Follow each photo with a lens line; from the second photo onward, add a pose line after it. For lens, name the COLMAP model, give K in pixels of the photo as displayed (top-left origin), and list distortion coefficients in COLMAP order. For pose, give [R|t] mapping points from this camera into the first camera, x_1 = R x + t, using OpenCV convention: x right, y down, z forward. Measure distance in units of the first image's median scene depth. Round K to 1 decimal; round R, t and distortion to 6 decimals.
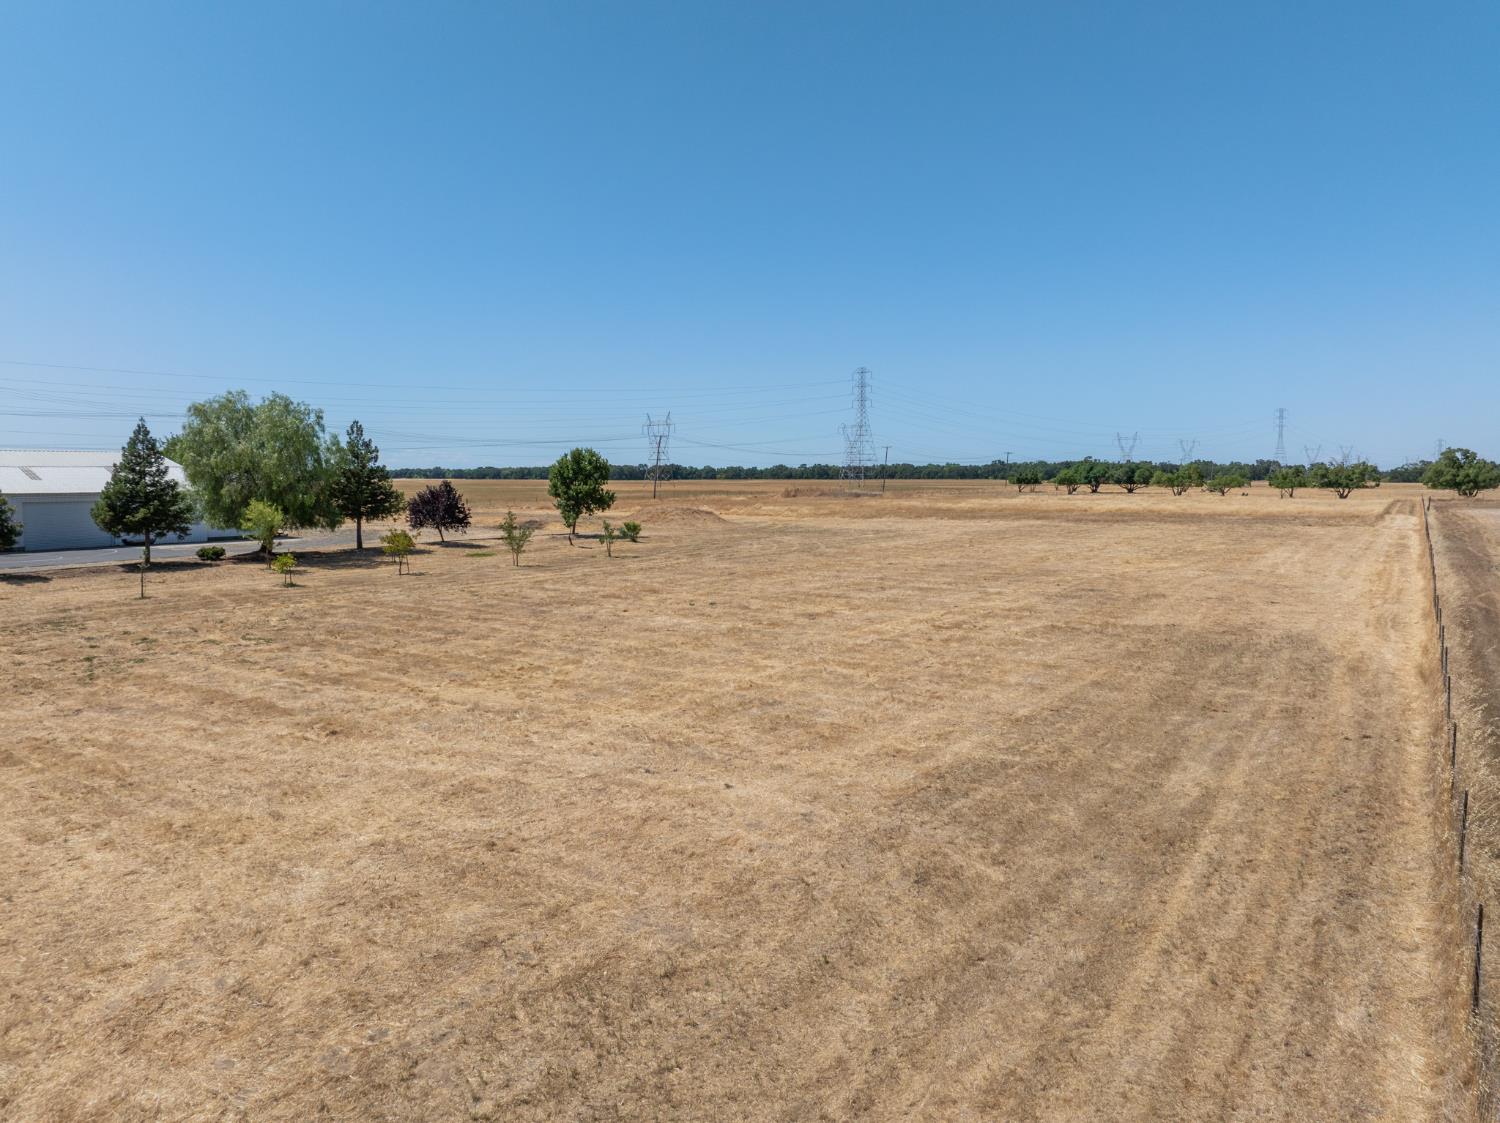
lens RADIAL K [[1051.1, 0, 758.7], [0, 1051.1, 561.4], [0, 0, 1]] dist [-0.036485, 0.016859]
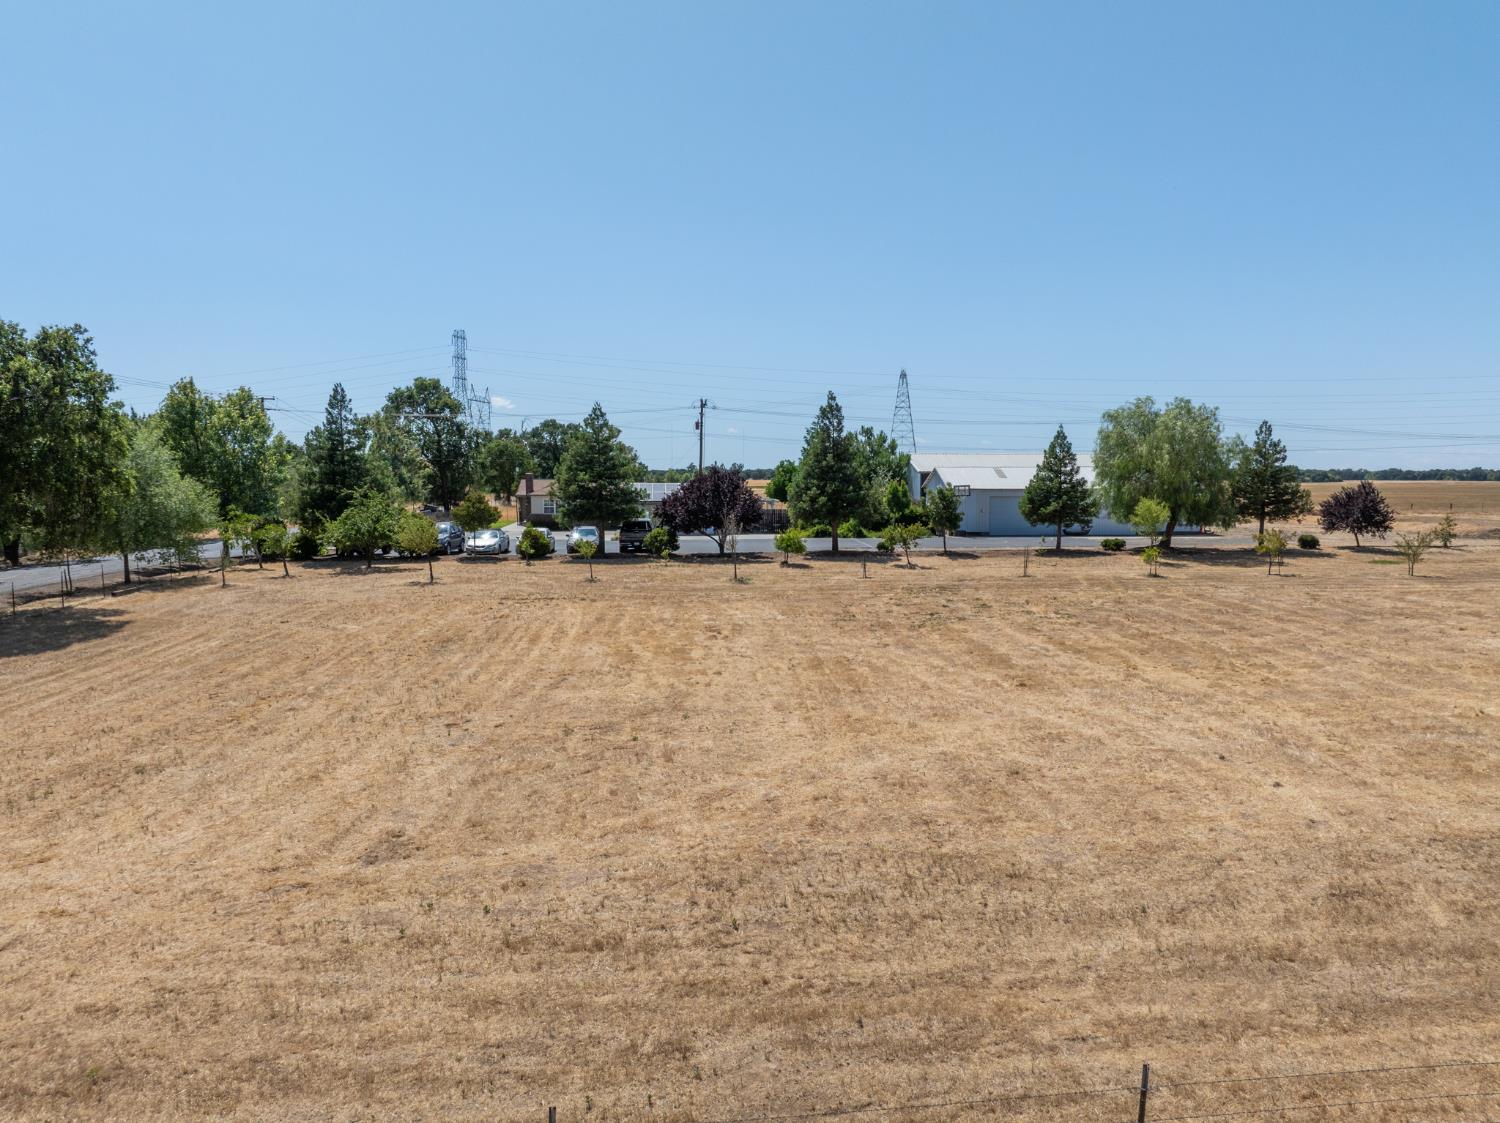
lens RADIAL K [[1051.1, 0, 758.7], [0, 1051.1, 561.4], [0, 0, 1]] dist [-0.036485, 0.016859]
pose [[0.630084, 0.064398, -0.773852, 0.131980], [-0.064860, 0.997437, 0.030194, 0.001597], [0.773814, 0.031168, 0.632646, -0.004552]]
